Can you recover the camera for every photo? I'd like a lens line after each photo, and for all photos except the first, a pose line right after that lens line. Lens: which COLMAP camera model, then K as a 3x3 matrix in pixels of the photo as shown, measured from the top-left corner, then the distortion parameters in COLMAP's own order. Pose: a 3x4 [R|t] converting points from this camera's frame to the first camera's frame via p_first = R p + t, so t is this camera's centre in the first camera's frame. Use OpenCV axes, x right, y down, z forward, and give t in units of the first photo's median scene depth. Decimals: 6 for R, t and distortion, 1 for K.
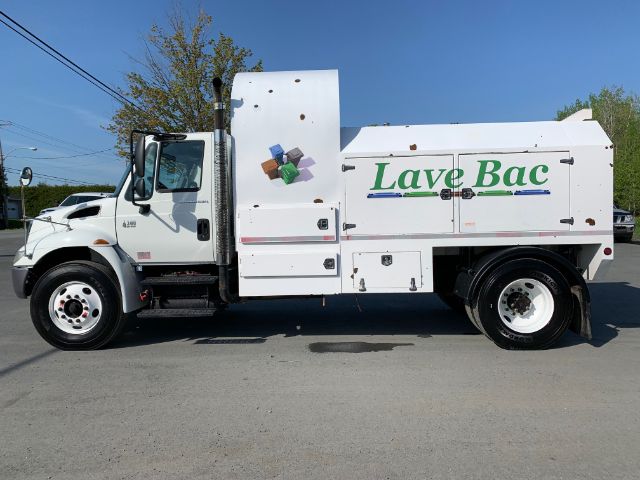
lens RADIAL K [[487.4, 0, 317.1], [0, 487.4, 241.0], [0, 0, 1]] dist [0.078193, -0.108569]
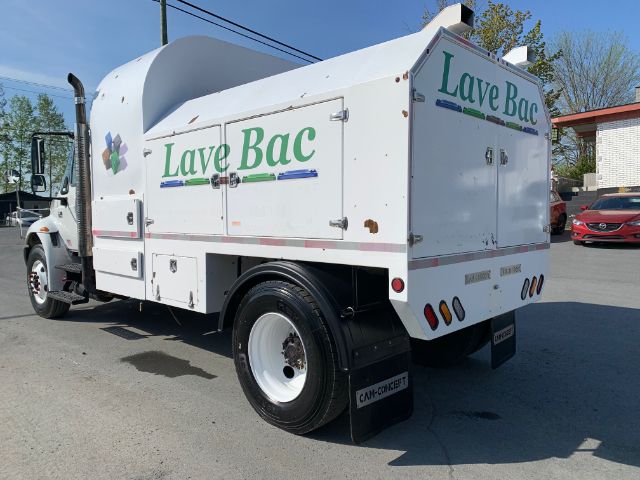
lens RADIAL K [[487.4, 0, 317.1], [0, 487.4, 241.0], [0, 0, 1]] dist [0.078193, -0.108569]
pose [[0.740192, 0.053518, -0.670262, 0.861824], [-0.038138, 0.998564, 0.037614, -0.040163], [0.671313, -0.002279, 0.741171, 0.566931]]
